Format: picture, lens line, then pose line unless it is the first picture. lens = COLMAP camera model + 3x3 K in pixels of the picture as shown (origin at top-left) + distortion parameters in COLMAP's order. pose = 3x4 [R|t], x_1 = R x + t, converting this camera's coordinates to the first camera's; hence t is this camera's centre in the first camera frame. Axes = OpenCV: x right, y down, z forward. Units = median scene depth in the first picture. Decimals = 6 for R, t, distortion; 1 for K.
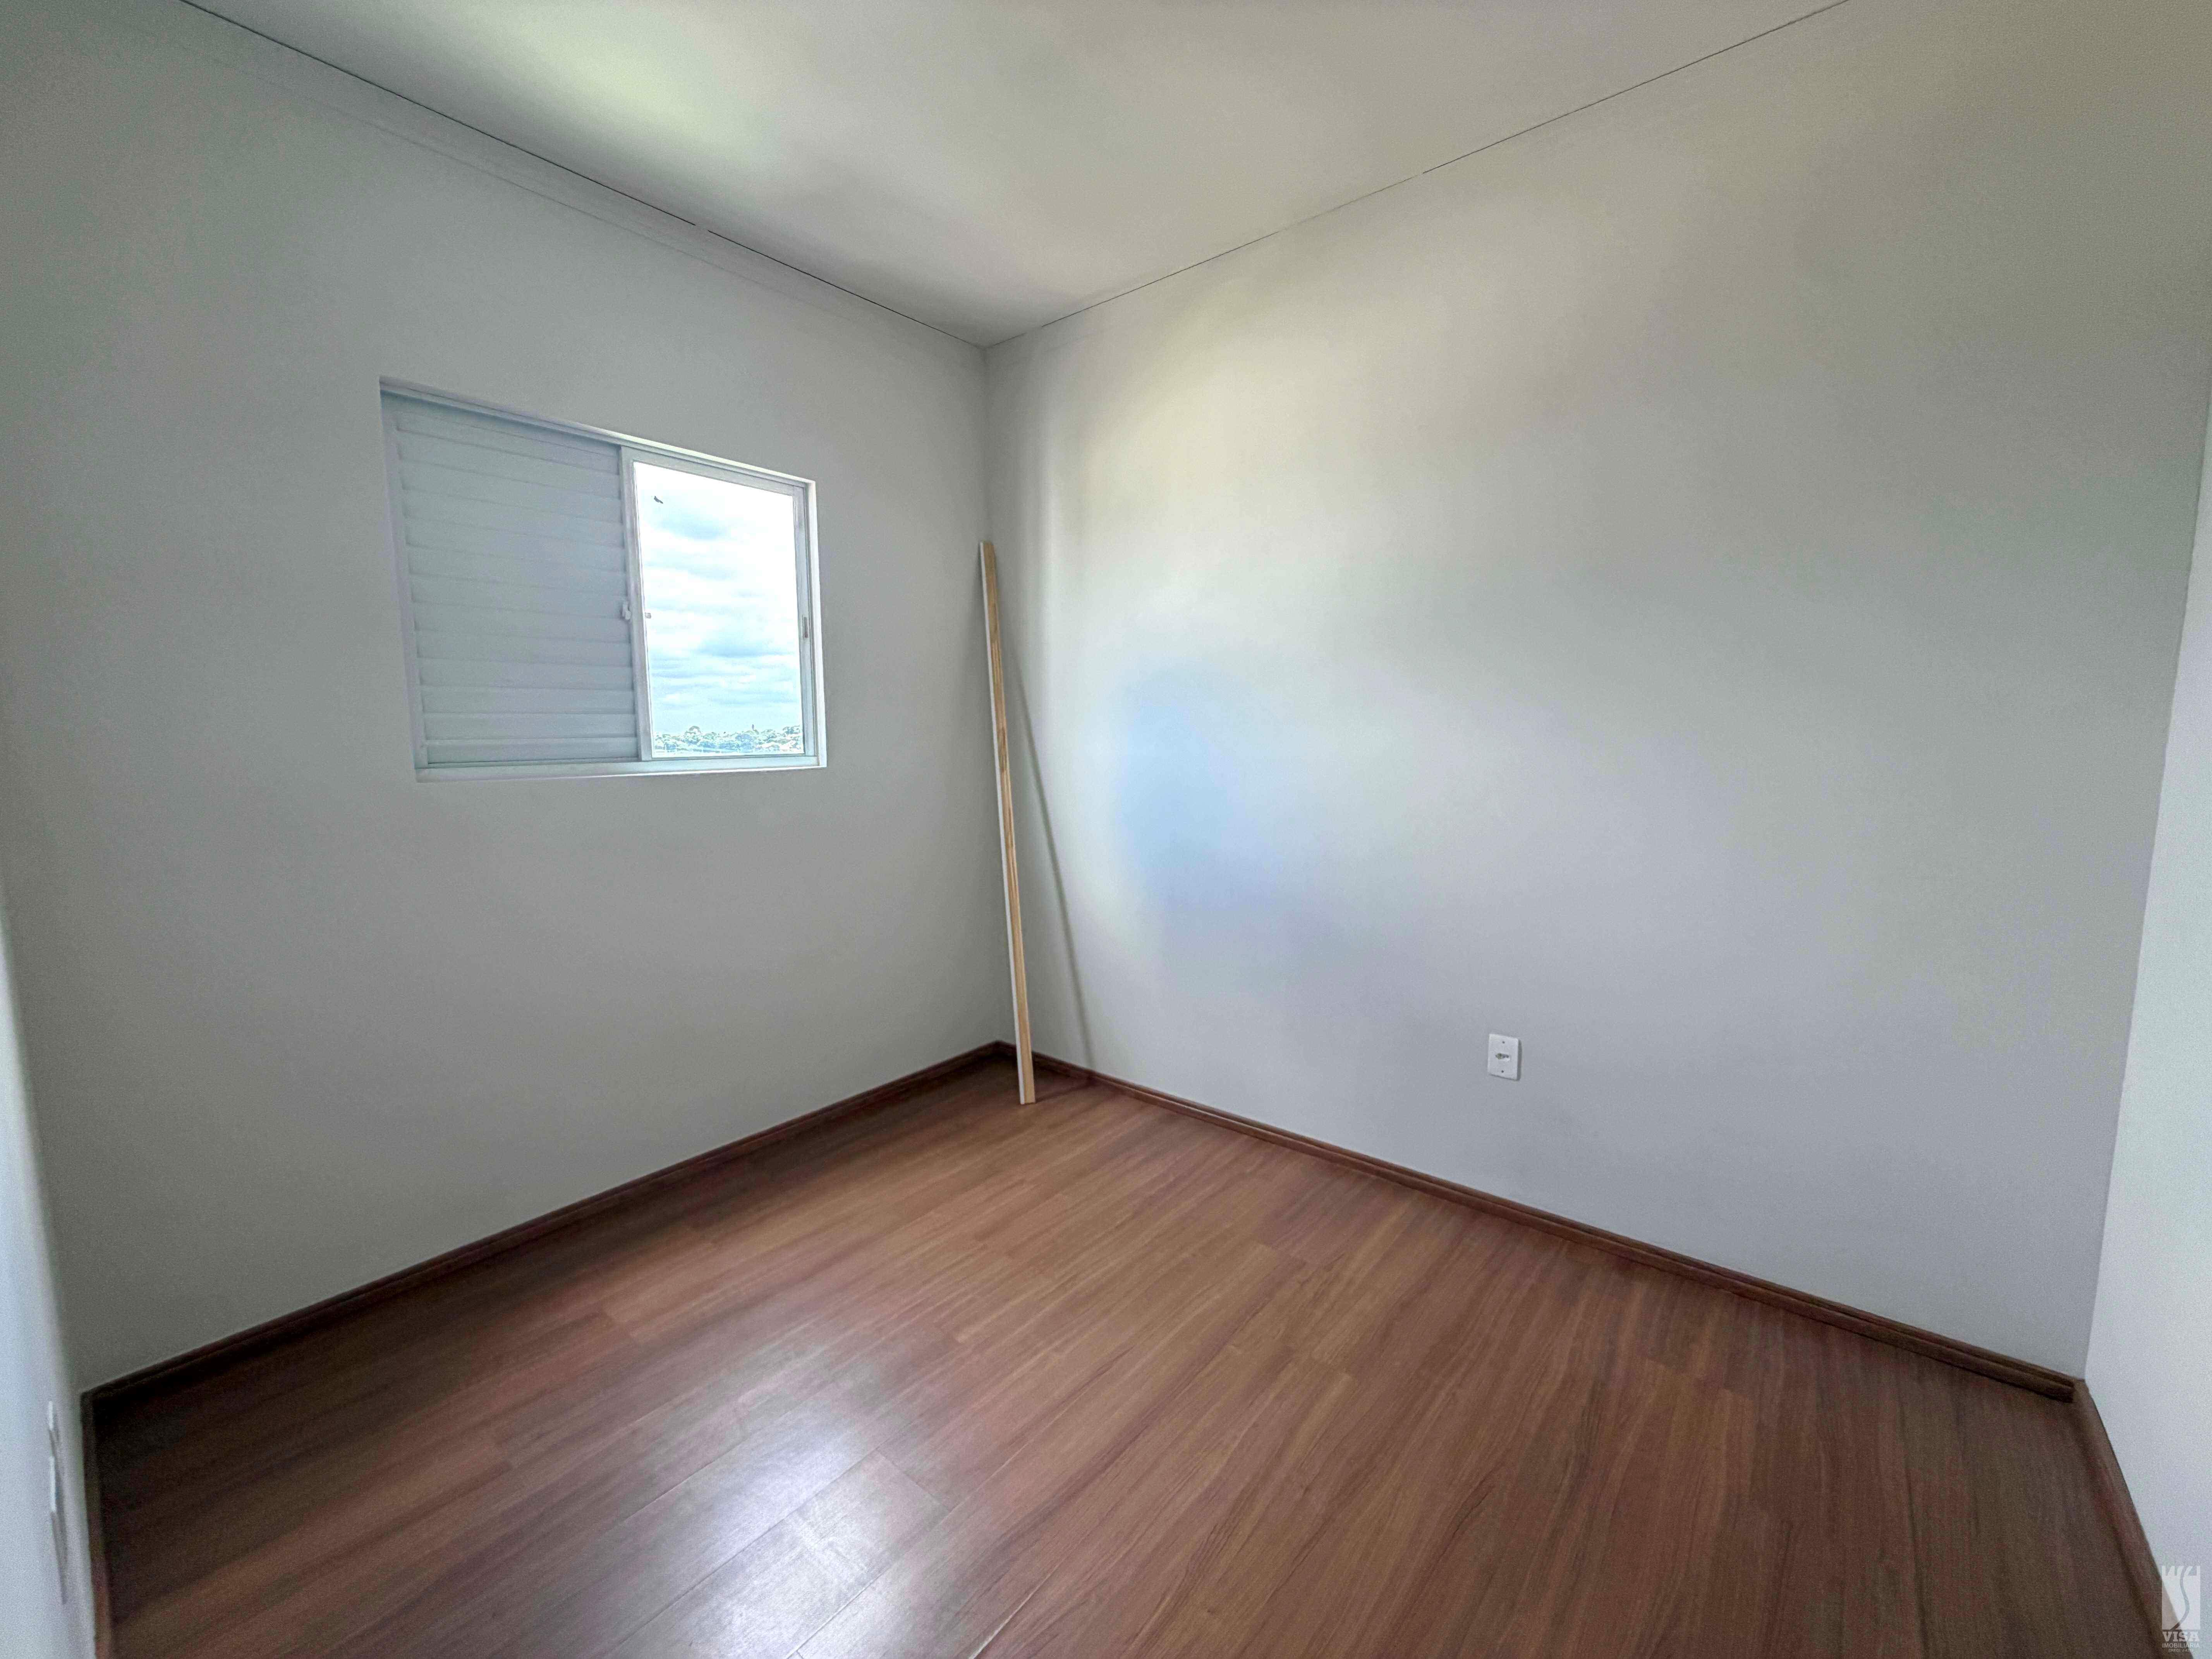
lens RADIAL K [[882.9, 0, 1106.7], [0, 882.9, 830.5], [0, 0, 1]] dist [0.014271, -0.000678]
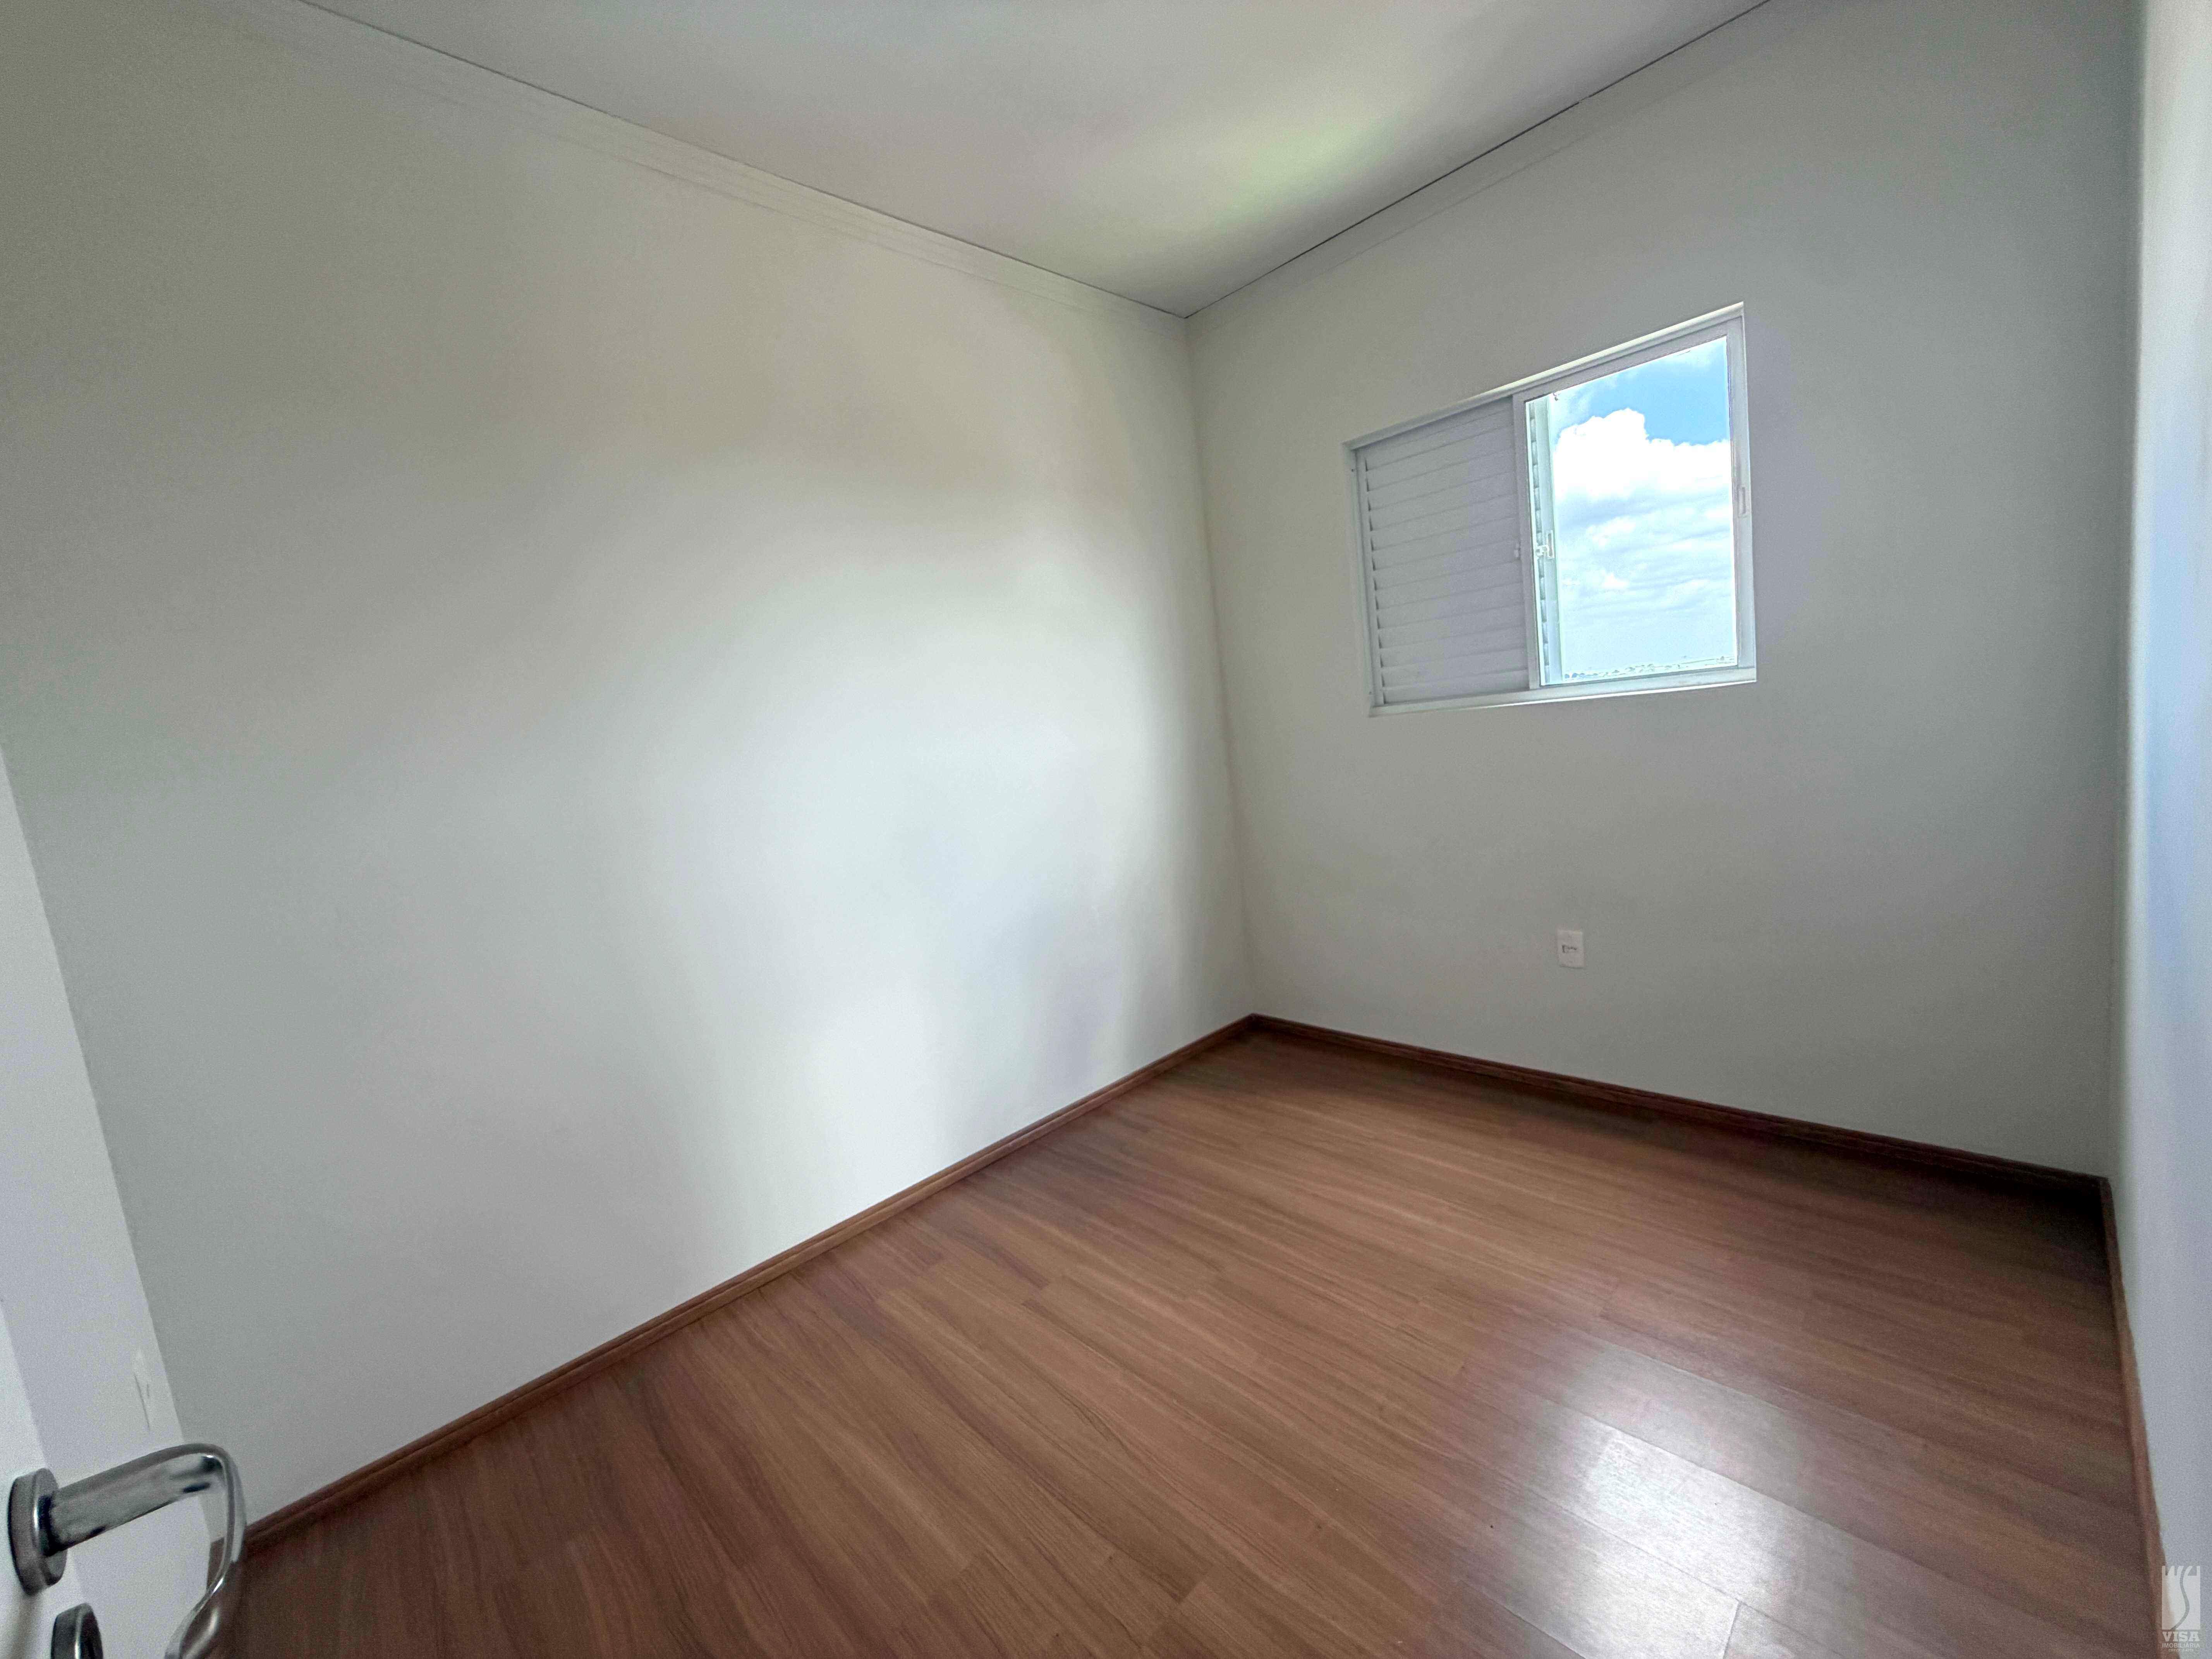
lens RADIAL K [[882.9, 0, 1107.9], [0, 882.9, 816.2], [0, 0, 1]] dist [0.014271, -0.000678]
pose [[-0.135377, 0.146497, -0.979904, 0.631179], [0.013306, 0.989188, 0.146047, -0.095780], [0.990705, 0.006733, -0.135862, 0.666142]]
